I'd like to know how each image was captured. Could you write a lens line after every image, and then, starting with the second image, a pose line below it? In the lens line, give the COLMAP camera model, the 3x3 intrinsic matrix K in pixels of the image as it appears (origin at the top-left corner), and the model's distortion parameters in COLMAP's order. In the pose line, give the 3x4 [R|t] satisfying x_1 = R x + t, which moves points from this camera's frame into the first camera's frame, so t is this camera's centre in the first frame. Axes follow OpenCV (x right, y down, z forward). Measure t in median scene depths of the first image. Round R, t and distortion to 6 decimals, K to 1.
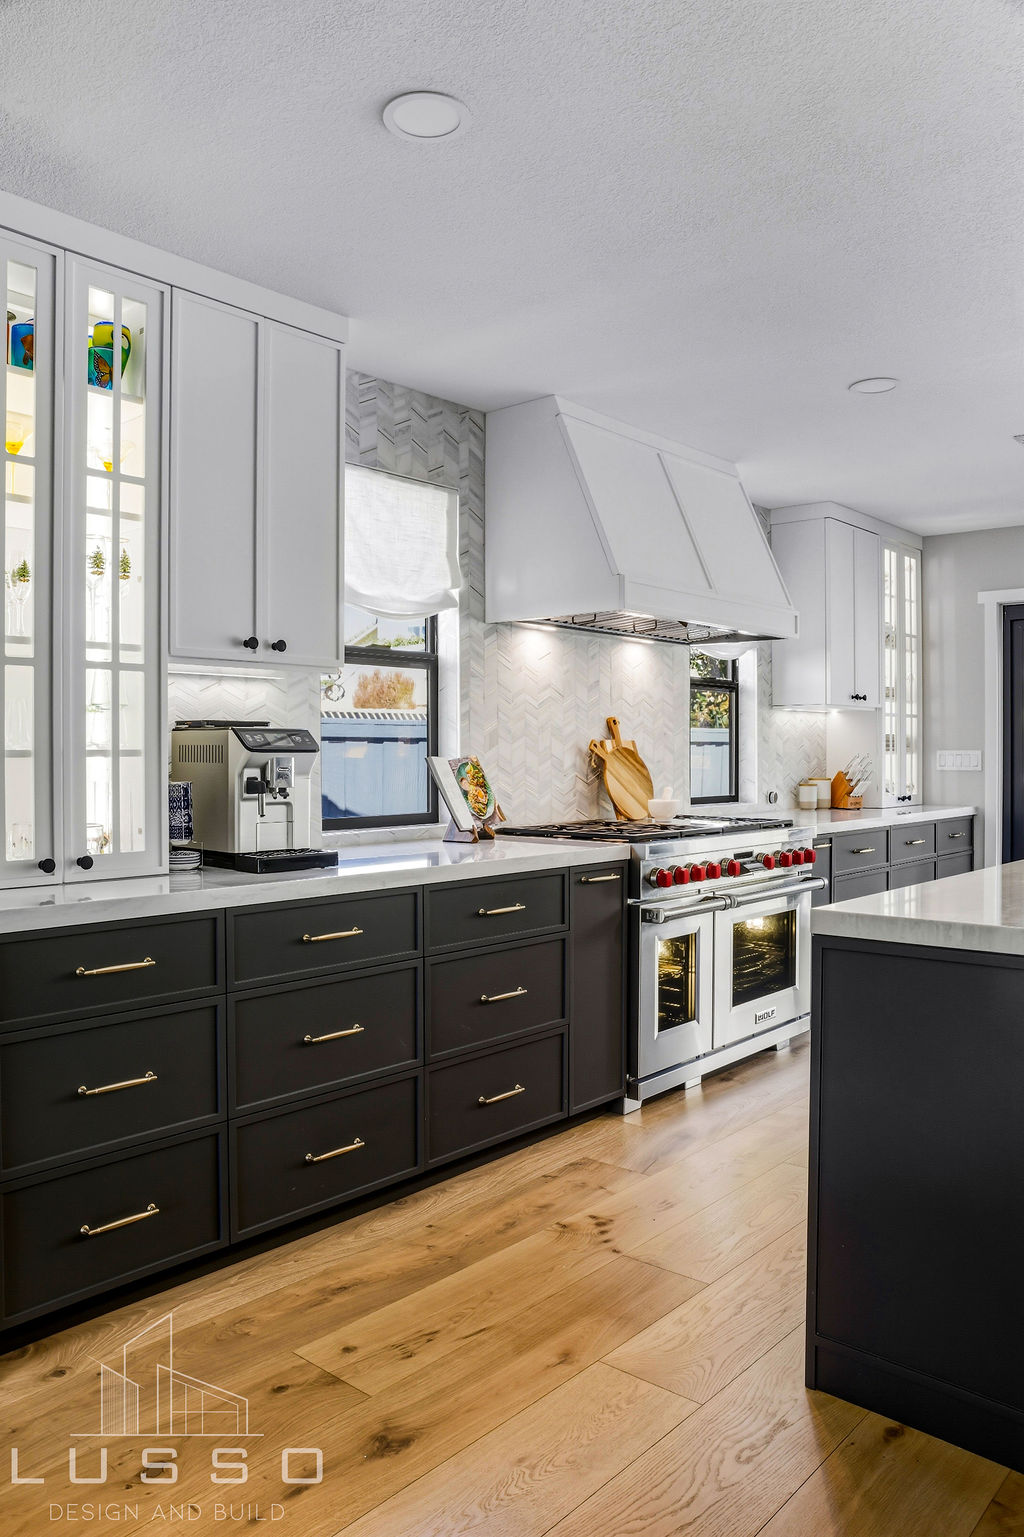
lens RADIAL K [[1117.0, 0, 506.2], [0, 1117.0, 768.2], [0, 0, 1]] dist [-0.087295, 0.053030]
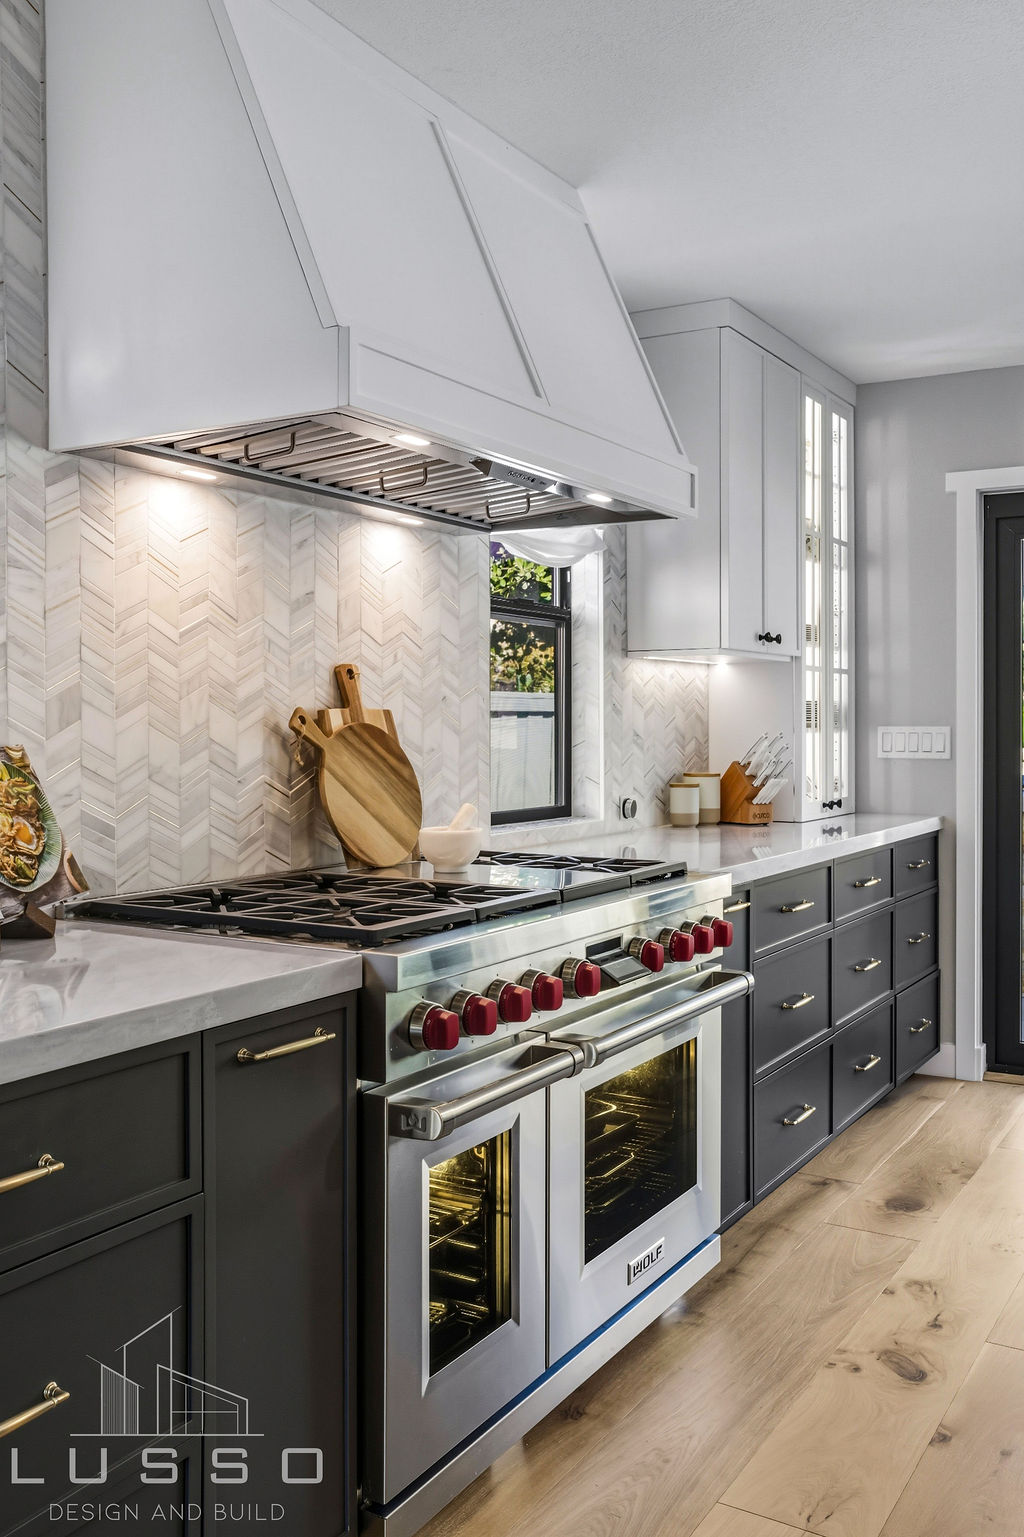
lens RADIAL K [[1392.9, 0, 524.1], [0, 1392.9, 734.7], [0, 0, 1]] dist [-0.032059, 0.041417]
pose [[0.980668, -0.000312, 0.195678, 0.061909], [0.001417, 0.999984, -0.005508, -0.011974], [-0.195673, 0.005679, 0.980653, 0.423971]]
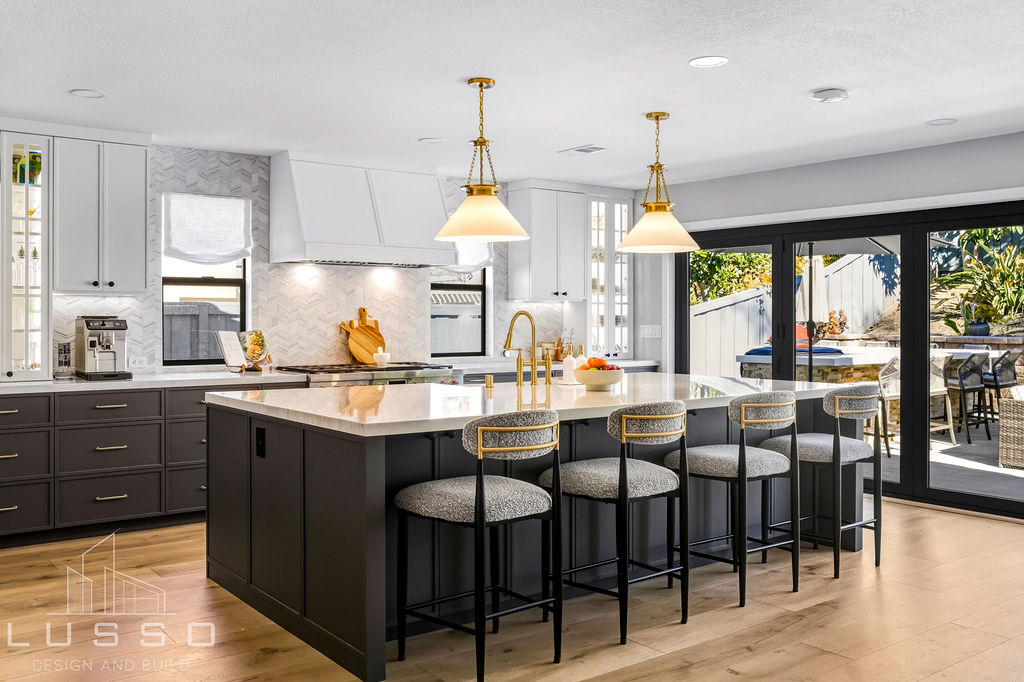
lens RADIAL K [[928.0, 0, 510.7], [0, 928.0, 318.5], [0, 0, 1]] dist [-0.032059, 0.041417]
pose [[0.981179, 0.002466, -0.193086, 0.742165], [-0.004851, 0.999918, -0.011880, -0.014442], [0.193040, 0.012593, 0.981110, -0.549549]]
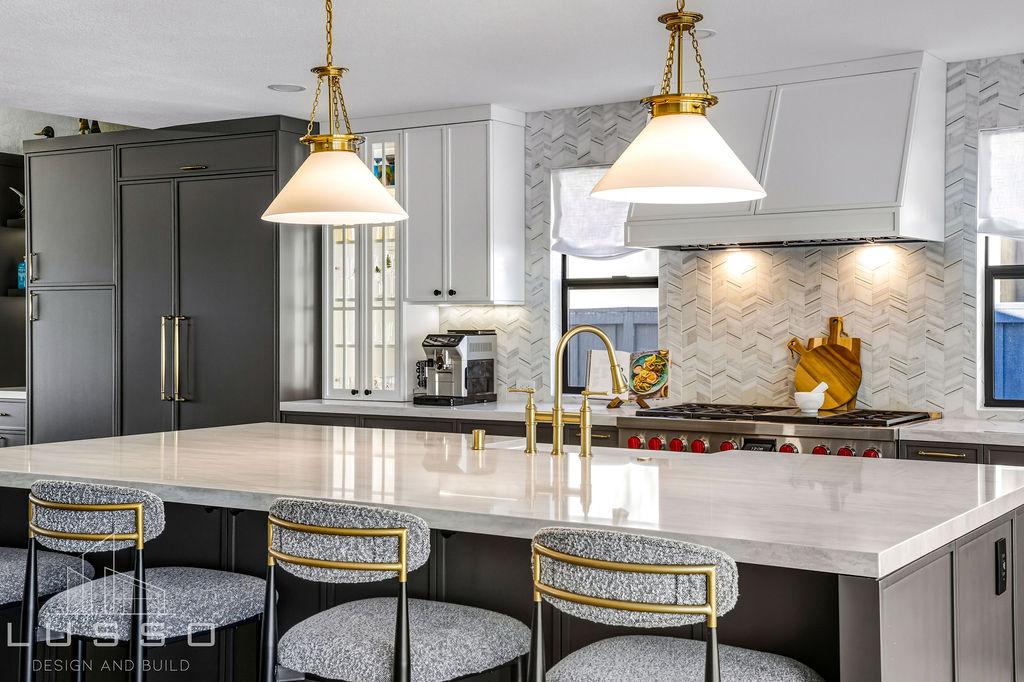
lens RADIAL K [[1279.0, 0, 516.1], [0, 1279.0, 336.0], [0, 0, 1]] dist [0.155288, 0.000000]
pose [[0.159512, 0.007362, -0.987169, 1.536843], [-0.012513, 0.999907, 0.005435, -0.034870], [0.987117, 0.011486, 0.159589, 0.565924]]
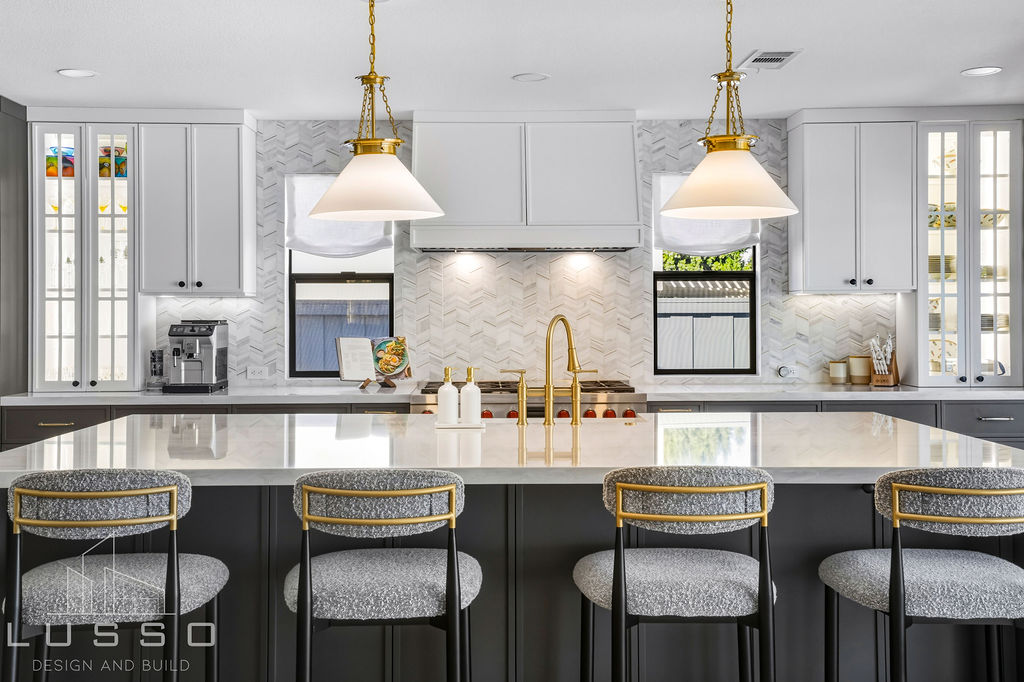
lens RADIAL K [[1108.9, 0, 505.6], [0, 1108.9, 312.5], [0, 0, 1]] dist [0.074743, 0.000000]
pose [[0.680105, -0.004562, -0.733101, 1.267754], [-0.006566, 0.999903, -0.012314, -0.027003], [0.733086, 0.013188, 0.680008, 0.012991]]
